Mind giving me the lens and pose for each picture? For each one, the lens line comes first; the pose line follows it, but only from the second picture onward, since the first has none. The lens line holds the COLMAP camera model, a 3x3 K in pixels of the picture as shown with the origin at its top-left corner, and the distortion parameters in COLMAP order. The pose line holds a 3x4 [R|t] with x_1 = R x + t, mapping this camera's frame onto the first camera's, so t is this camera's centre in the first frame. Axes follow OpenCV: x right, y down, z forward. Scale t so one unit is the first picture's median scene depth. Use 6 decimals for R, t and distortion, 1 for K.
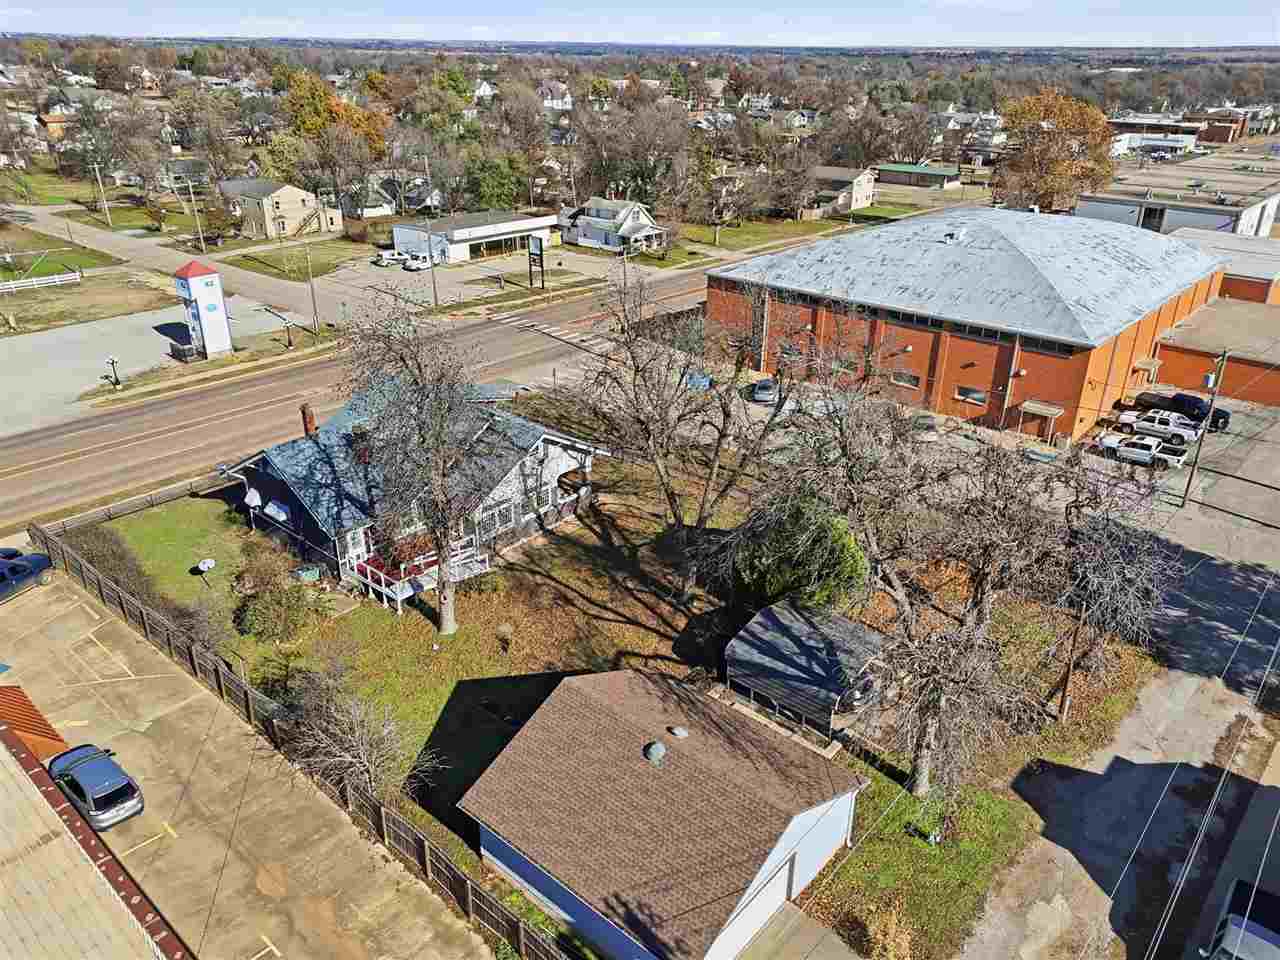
lens RADIAL K [[942.2, 0, 640.0], [0, 942.2, 480.0], [0, 0, 1]] dist [0.022593, -0.001953]
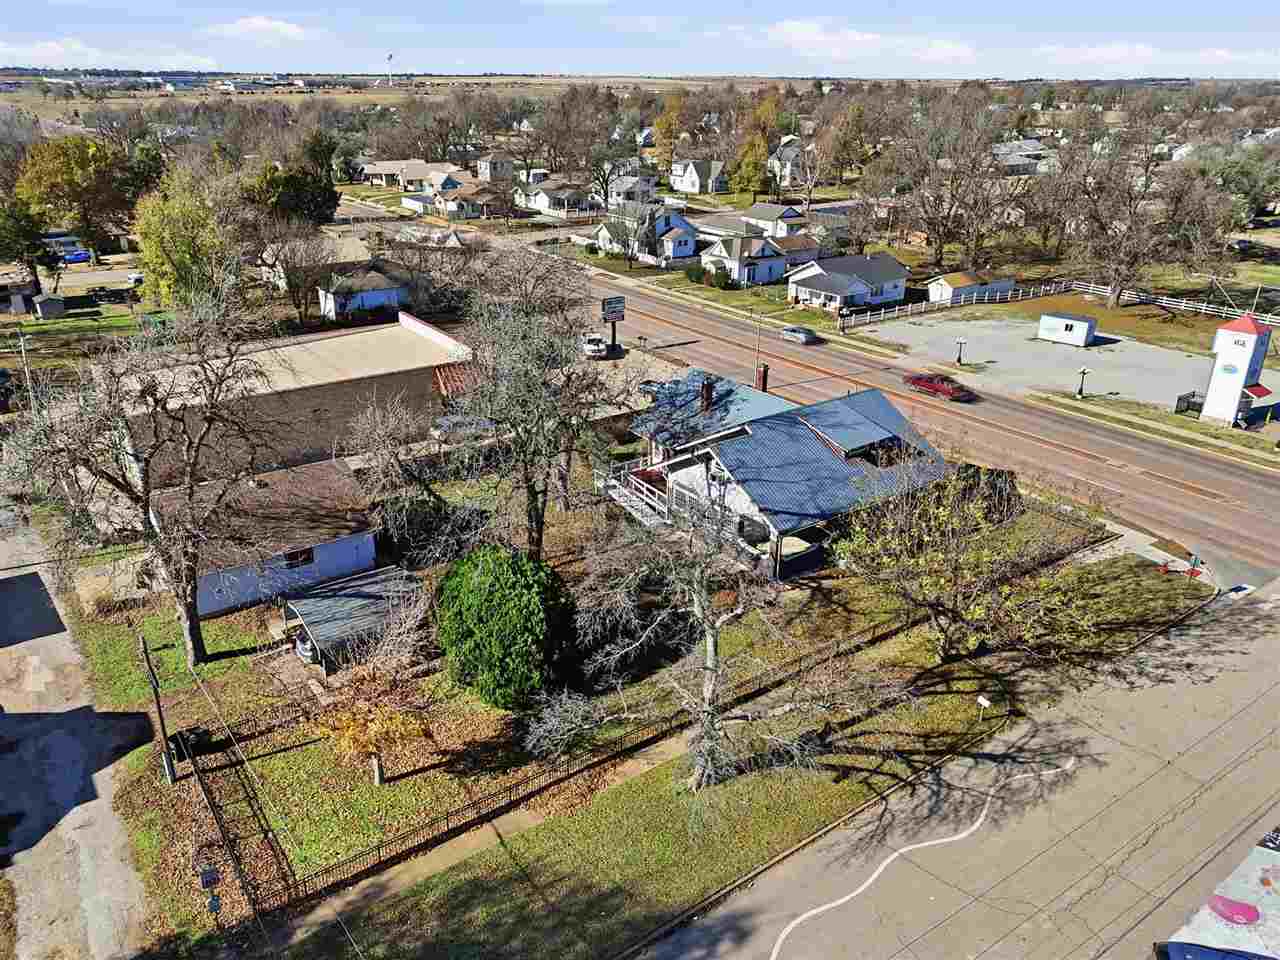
lens RADIAL K [[928.6, 0, 640.0], [0, 928.6, 480.0], [0, 0, 1]] dist [0.092428, -0.089390]
pose [[-0.213686, 0.370731, -0.903823, 0.830193], [-0.420001, 0.800457, 0.427631, -0.420420], [0.882008, 0.470985, -0.015339, 1.004888]]
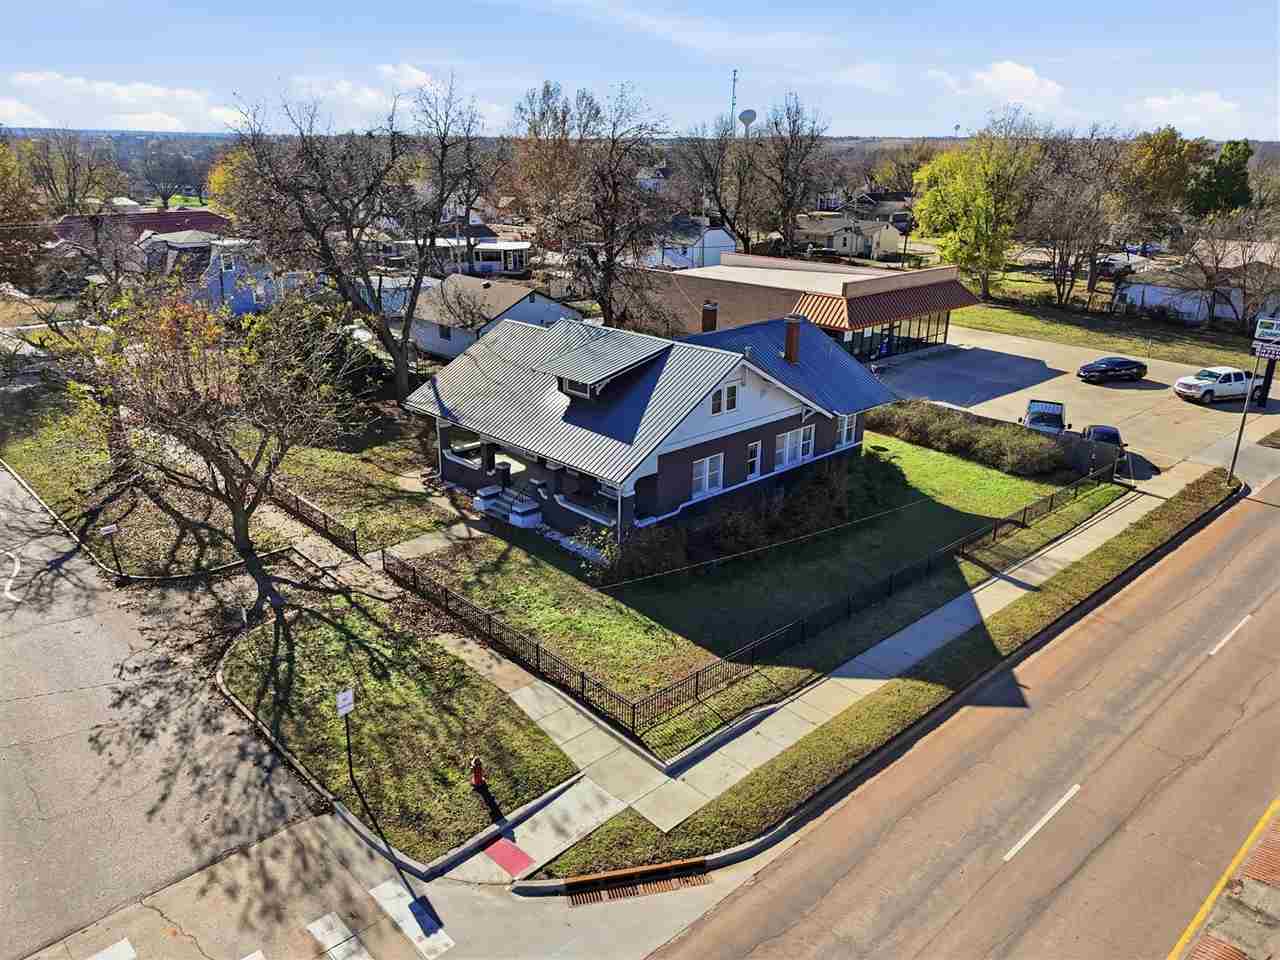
lens RADIAL K [[942.2, 0, 640.0], [0, 942.2, 480.0], [0, 0, 1]] dist [0.022593, -0.001953]
pose [[-0.995852, -0.044204, 0.079533, -0.309226], [0.024689, 0.710013, 0.703755, -0.563823], [-0.087578, 0.702799, -0.705977, 1.762403]]
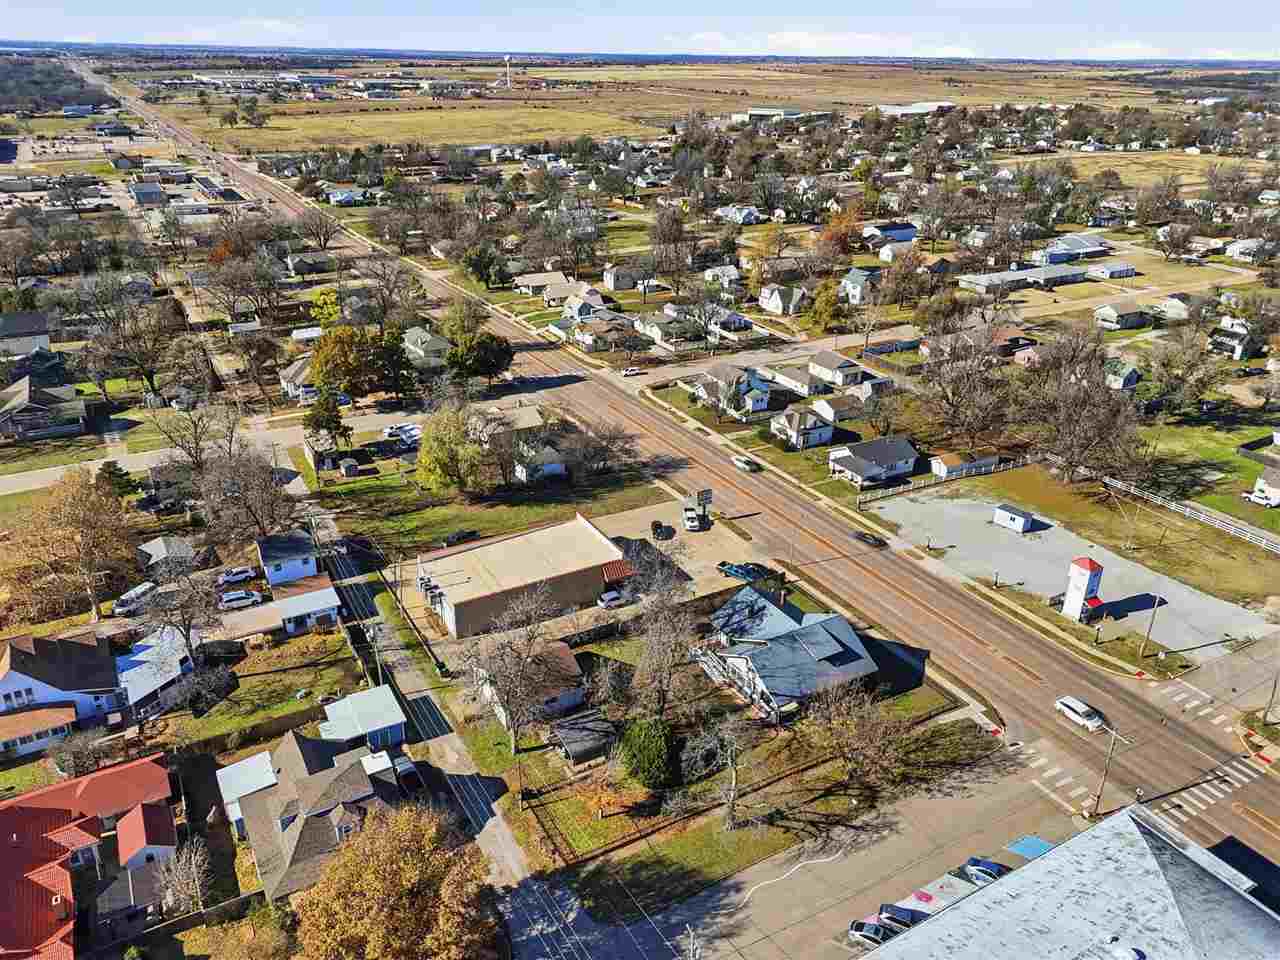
lens RADIAL K [[928.6, 0, 640.0], [0, 928.6, 480.0], [0, 0, 1]] dist [0.092428, -0.089390]
pose [[-0.315660, 0.378439, -0.870139, 1.599842], [-0.413088, 0.770756, 0.485071, -1.241607], [0.854234, 0.512562, -0.086969, 0.818425]]
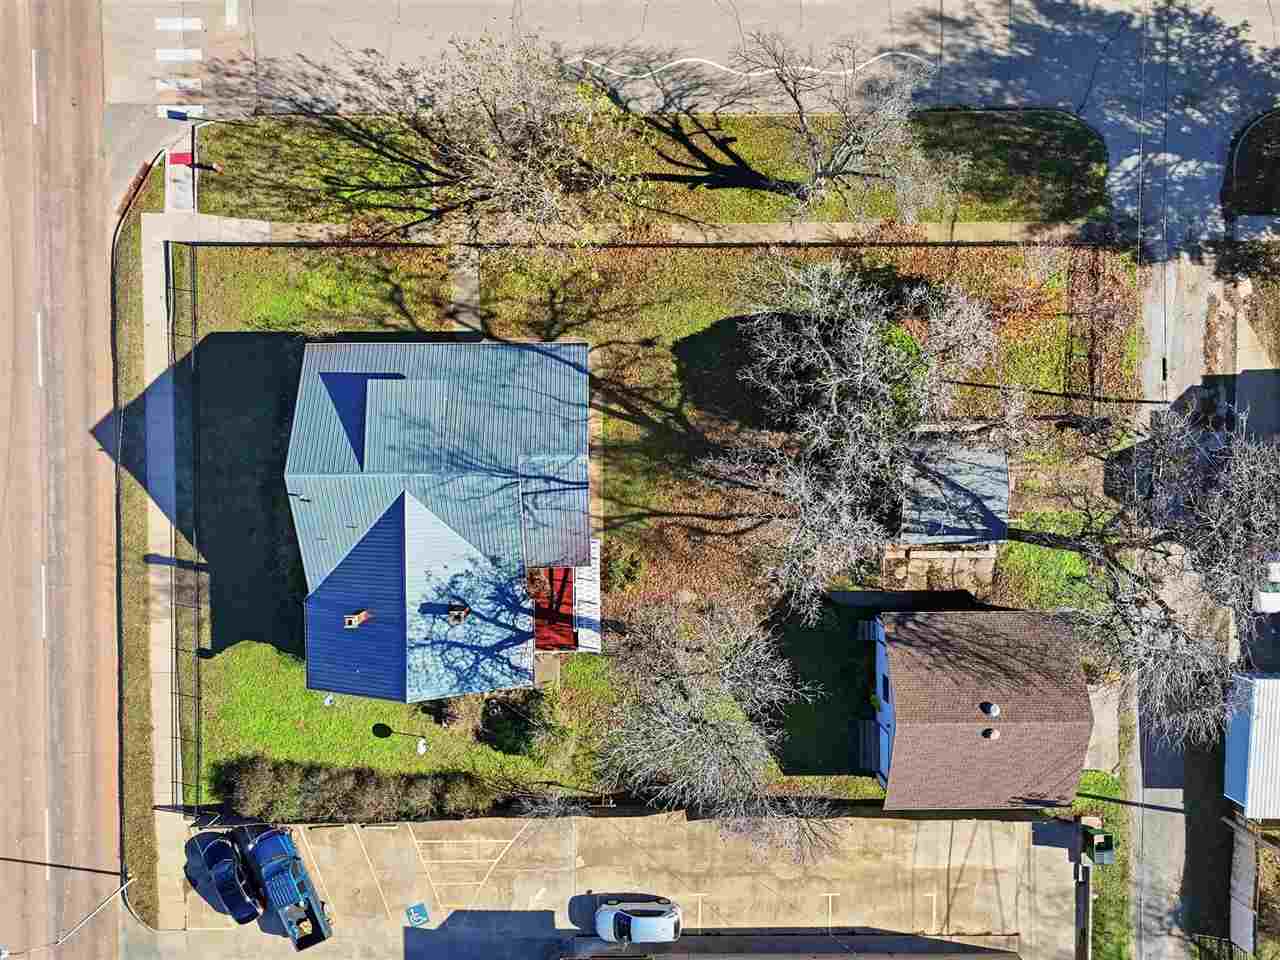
lens RADIAL K [[928.6, 0, 640.0], [0, 928.6, 480.0], [0, 0, 1]] dist [0.092428, -0.089390]
pose [[0.746070, -0.665863, -0.002503, -0.082976], [0.260181, 0.288057, 0.921591, -0.853434], [-0.612932, -0.688222, 0.388155, 0.646688]]
